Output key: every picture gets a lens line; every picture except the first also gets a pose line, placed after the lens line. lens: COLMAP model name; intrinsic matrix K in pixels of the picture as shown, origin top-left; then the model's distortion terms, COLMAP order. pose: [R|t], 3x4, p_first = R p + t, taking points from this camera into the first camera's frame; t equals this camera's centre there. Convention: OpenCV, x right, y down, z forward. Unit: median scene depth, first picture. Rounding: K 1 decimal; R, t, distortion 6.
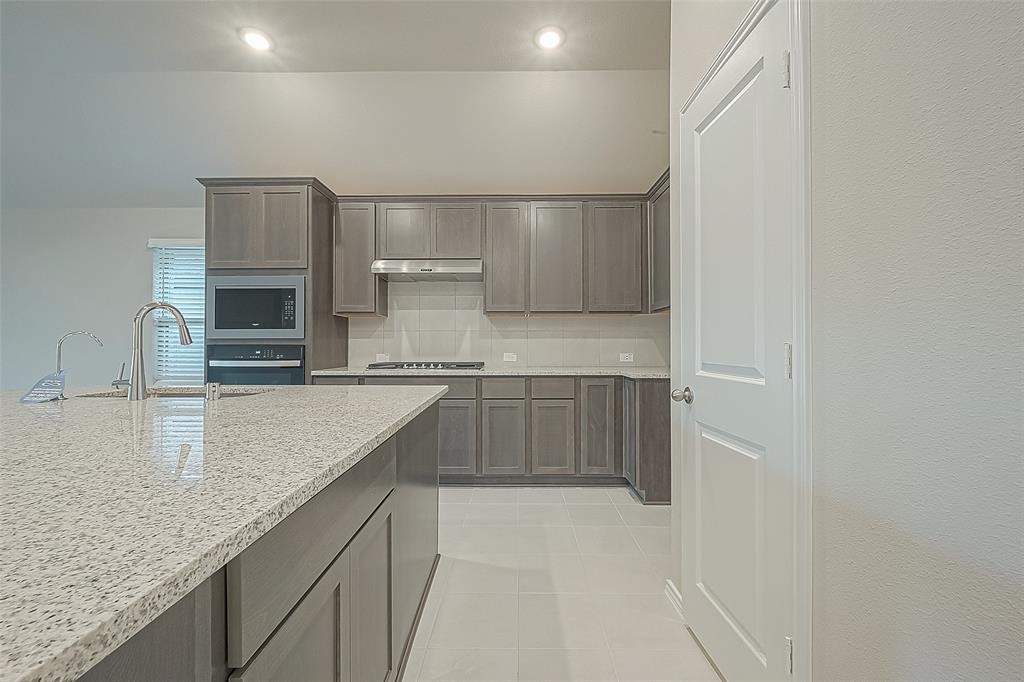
lens RADIAL K [[426.0, 0, 512.0], [0, 426.0, 341.0], [0, 0, 1]] dist [0.000270, 0.000002]
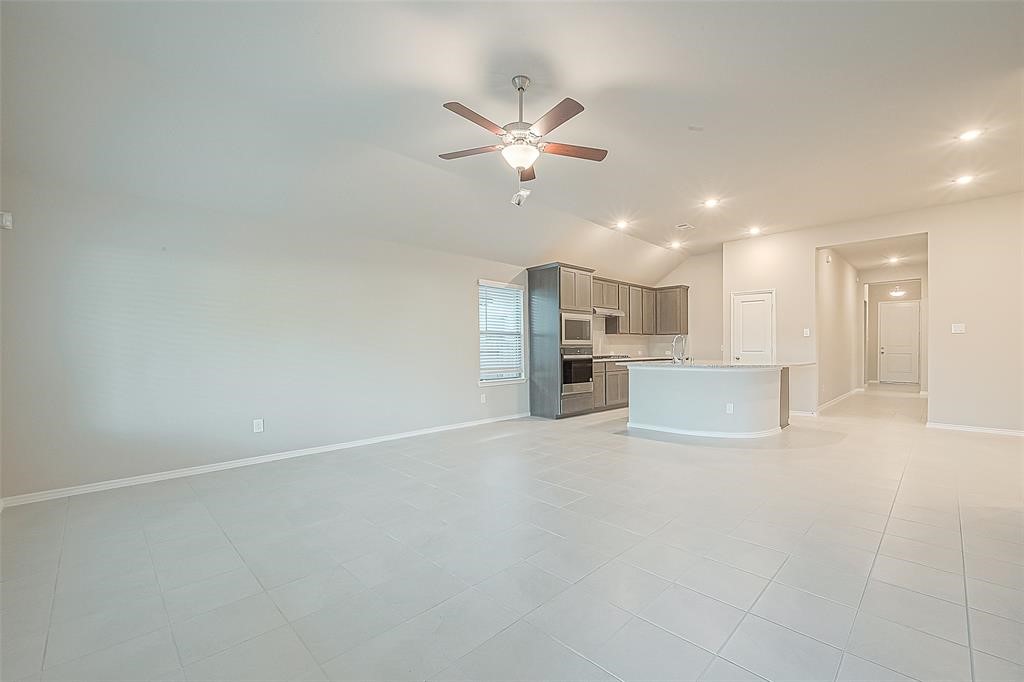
lens RADIAL K [[426.0, 0, 512.0], [0, 426.0, 341.0], [0, 0, 1]] dist [0.000270, 0.000002]
pose [[0.708671, 0.009346, 0.705477, -2.008393], [-0.010565, 0.999941, -0.002634, -0.013501], [-0.705460, -0.005587, 0.708728, -0.239085]]
